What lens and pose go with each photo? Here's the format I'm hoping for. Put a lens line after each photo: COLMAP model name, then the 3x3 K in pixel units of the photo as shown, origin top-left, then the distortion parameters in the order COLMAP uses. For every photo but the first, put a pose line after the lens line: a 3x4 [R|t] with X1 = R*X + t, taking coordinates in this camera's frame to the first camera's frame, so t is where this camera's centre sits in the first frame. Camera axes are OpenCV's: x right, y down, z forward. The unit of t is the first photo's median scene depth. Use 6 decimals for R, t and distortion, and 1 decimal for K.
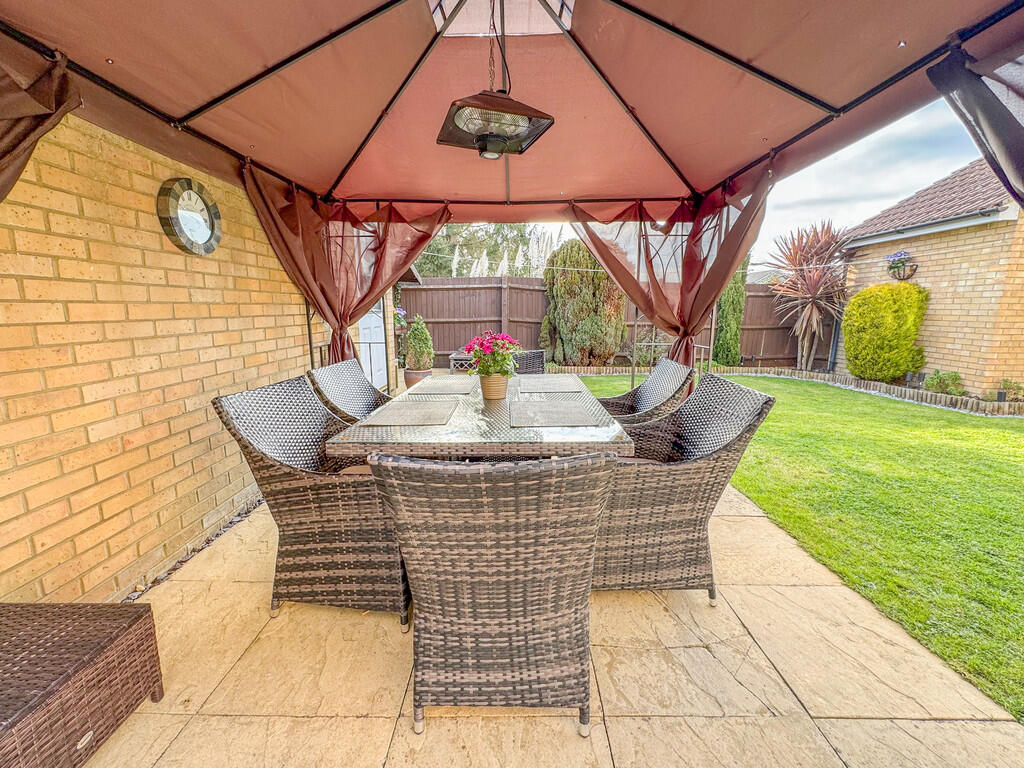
lens RADIAL K [[409.3, 0, 510.8], [0, 409.3, 384.0], [0, 0, 1]] dist [0.000954, 0.000779]
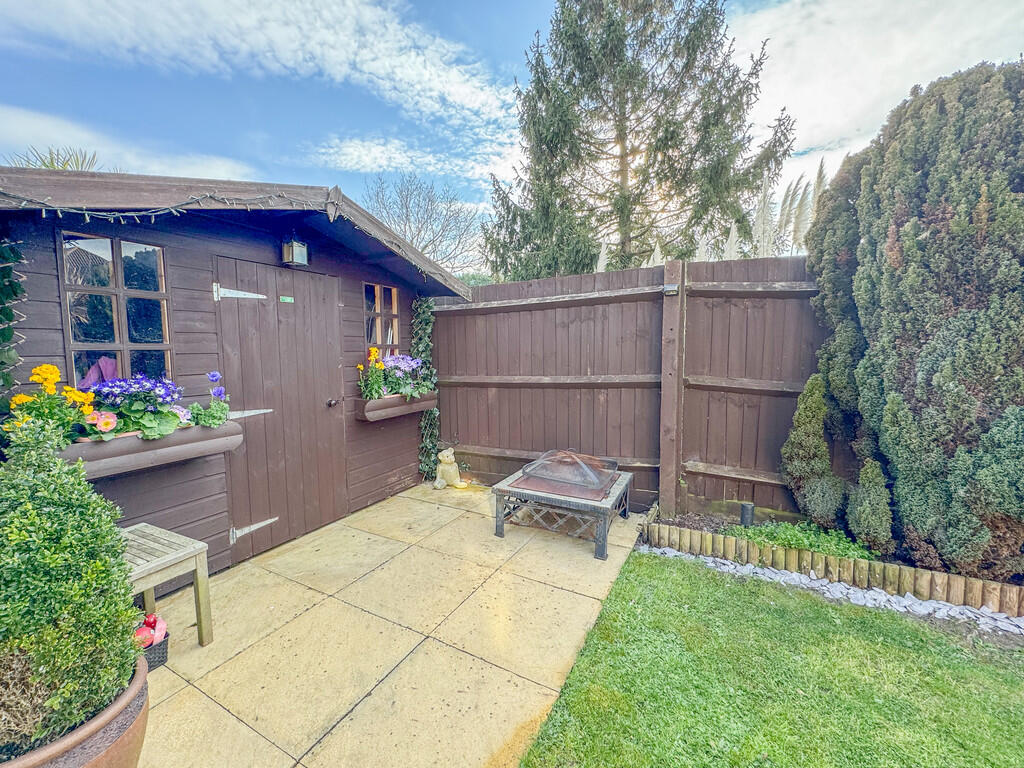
lens RADIAL K [[409.3, 0, 516.7], [0, 409.3, 383.3], [0, 0, 1]] dist [0.000954, 0.000779]
pose [[0.888795, 0.024537, -0.457647, 0.029242], [-0.064121, 0.995402, -0.071159, -0.123273], [0.453797, 0.092590, 0.886282, 0.628490]]
